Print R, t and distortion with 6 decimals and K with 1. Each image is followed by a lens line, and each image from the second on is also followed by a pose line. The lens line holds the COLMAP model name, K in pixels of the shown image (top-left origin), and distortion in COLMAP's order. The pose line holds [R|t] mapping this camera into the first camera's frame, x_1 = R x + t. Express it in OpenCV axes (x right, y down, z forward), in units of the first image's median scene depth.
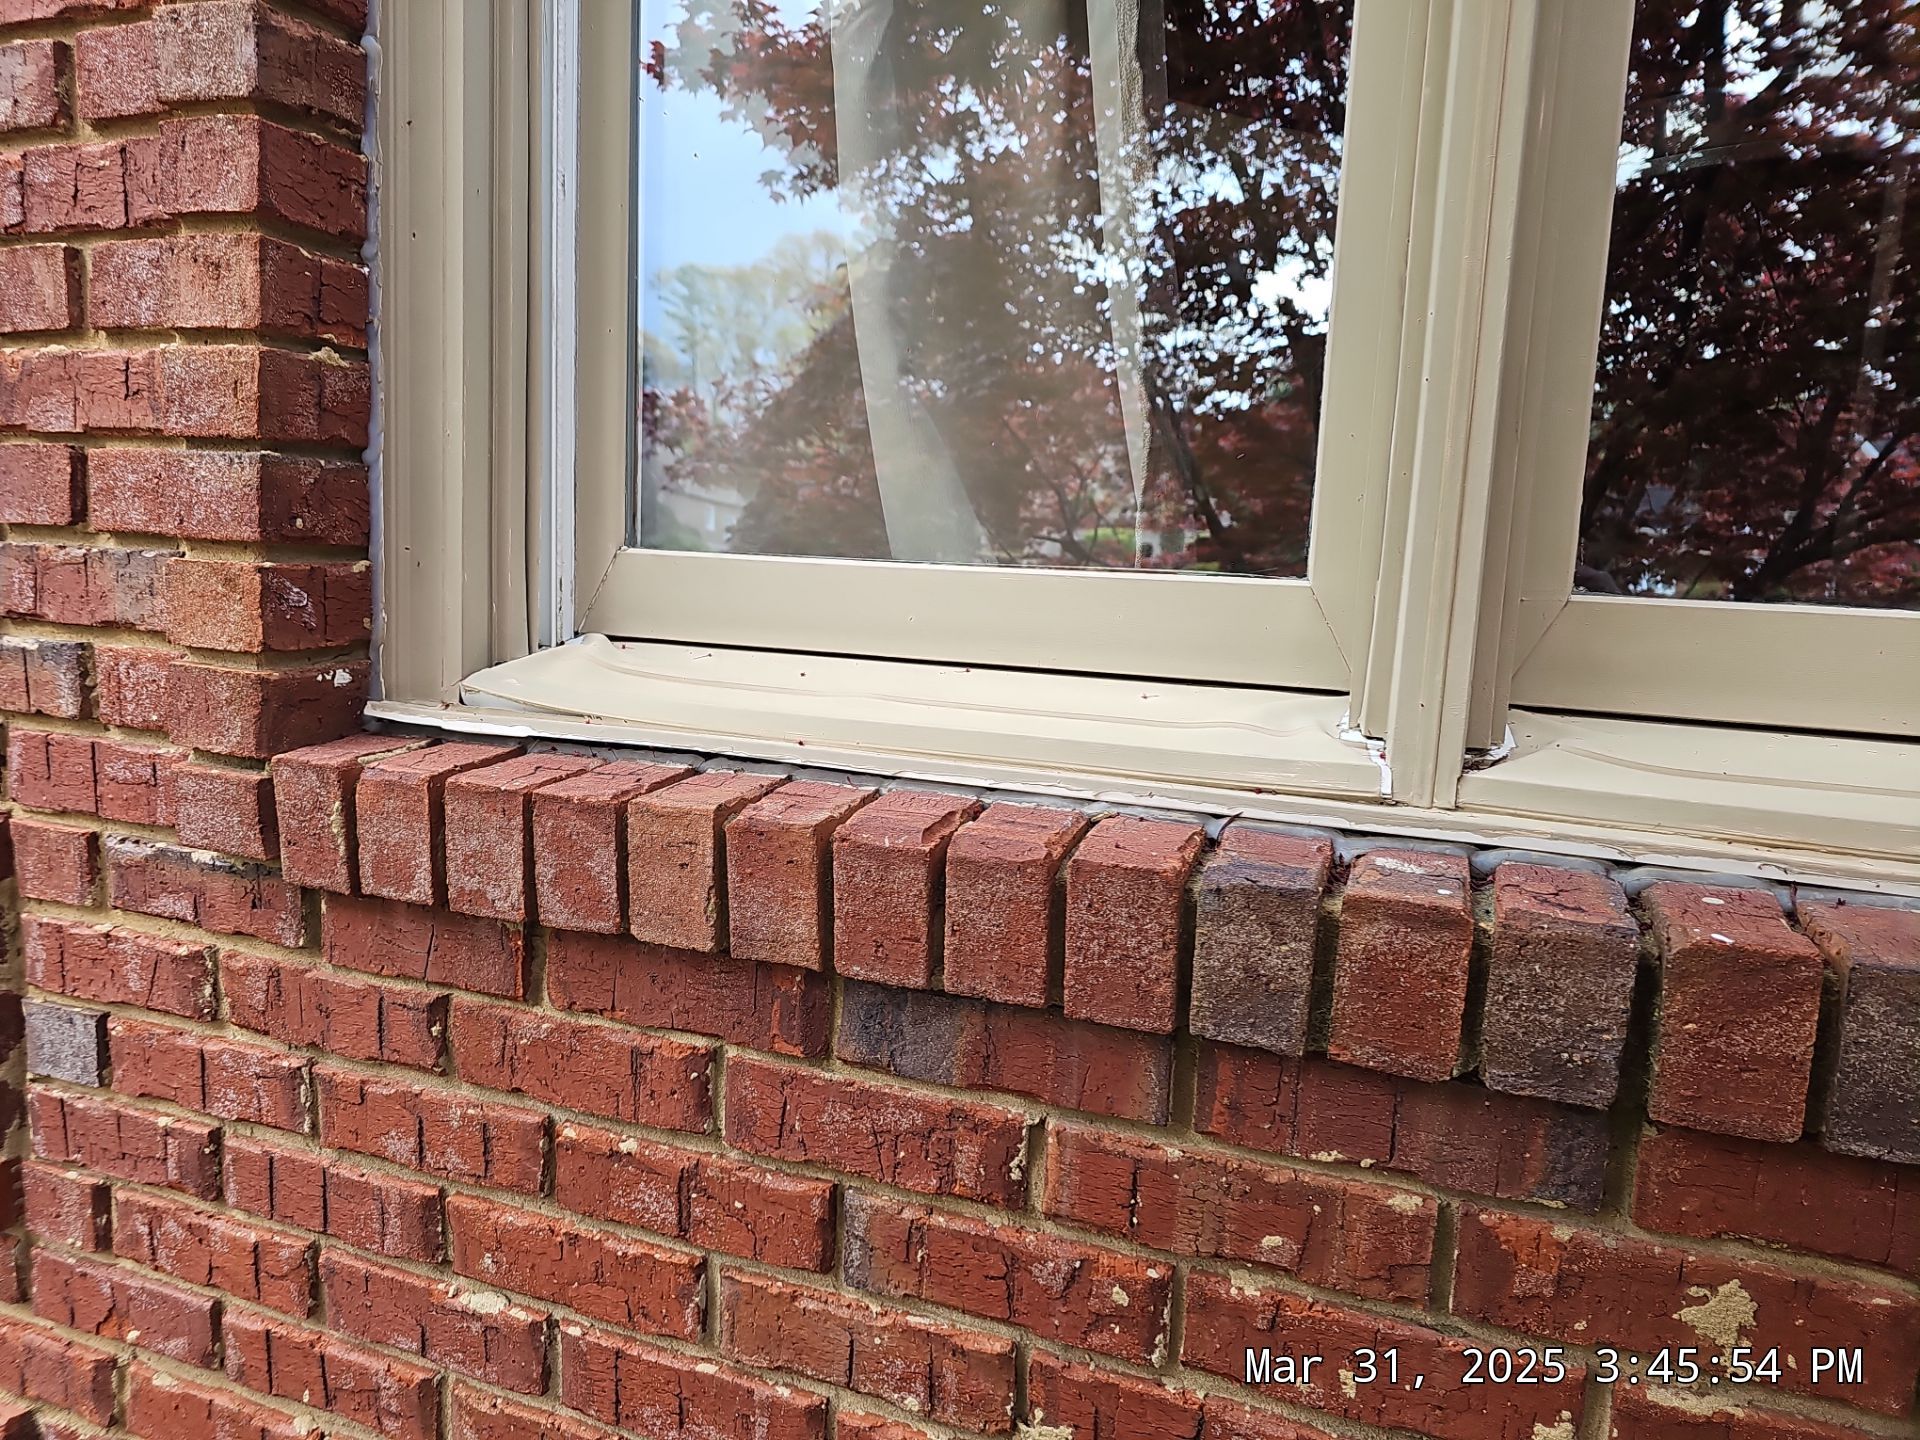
lens RADIAL K [[1265.9, 0, 946.5], [0, 1265.9, 700.9], [0, 0, 1]] dist [0.022286, -0.023247]
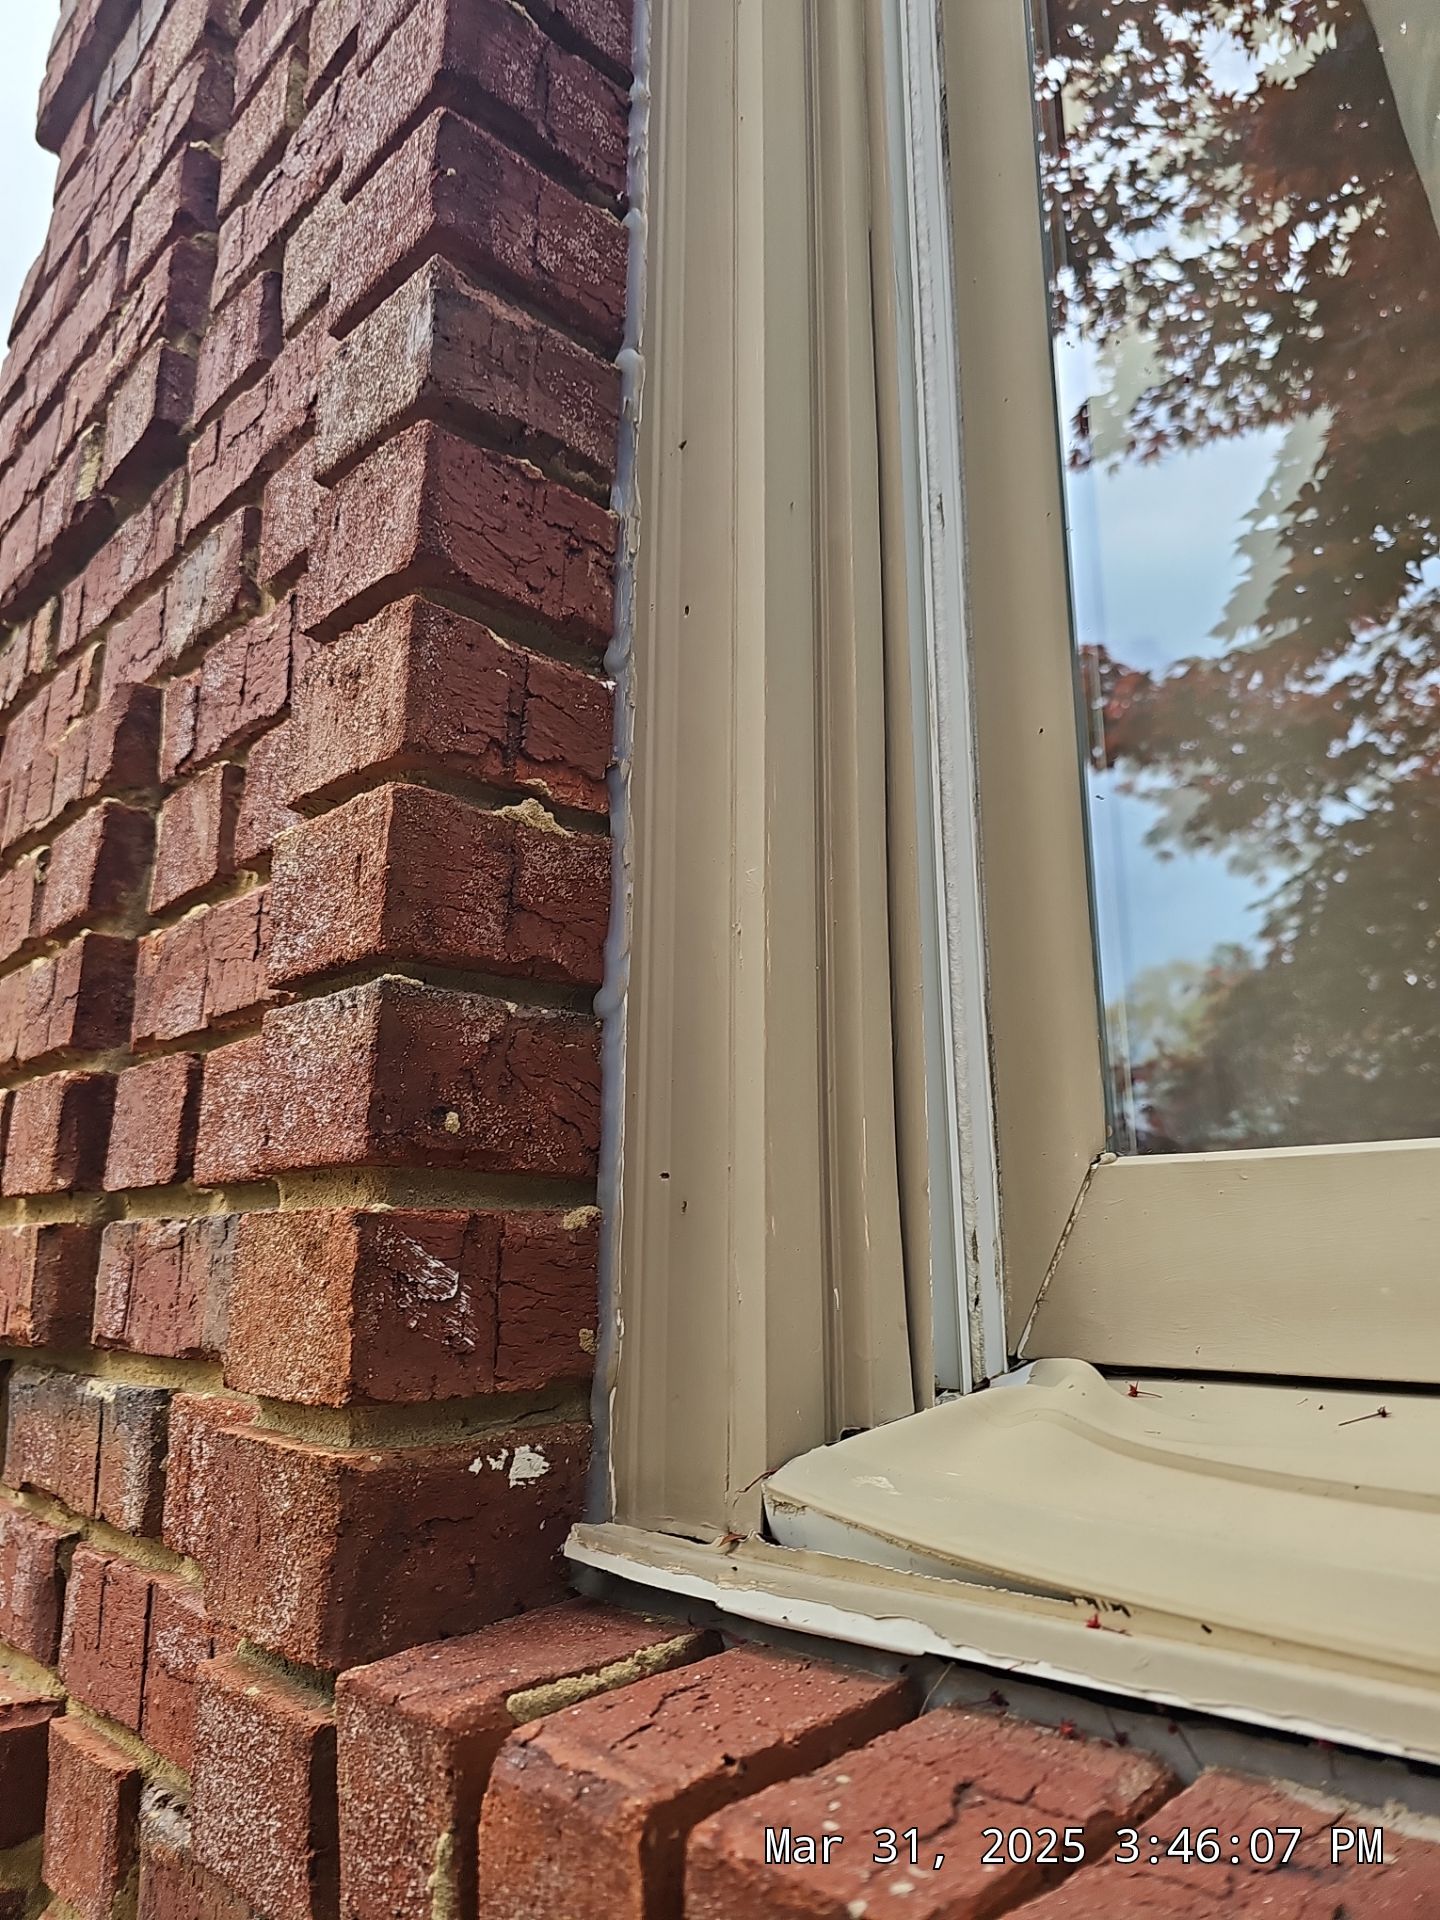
lens RADIAL K [[1265.9, 0, 711.9], [0, 1265.9, 947.8], [0, 0, 1]] dist [0.022286, -0.023247]
pose [[0.896041, -0.151842, -0.417199, -0.218048], [-0.015978, 0.928059, -0.372089, -0.024286], [0.443685, 0.340073, 0.829153, 0.649306]]
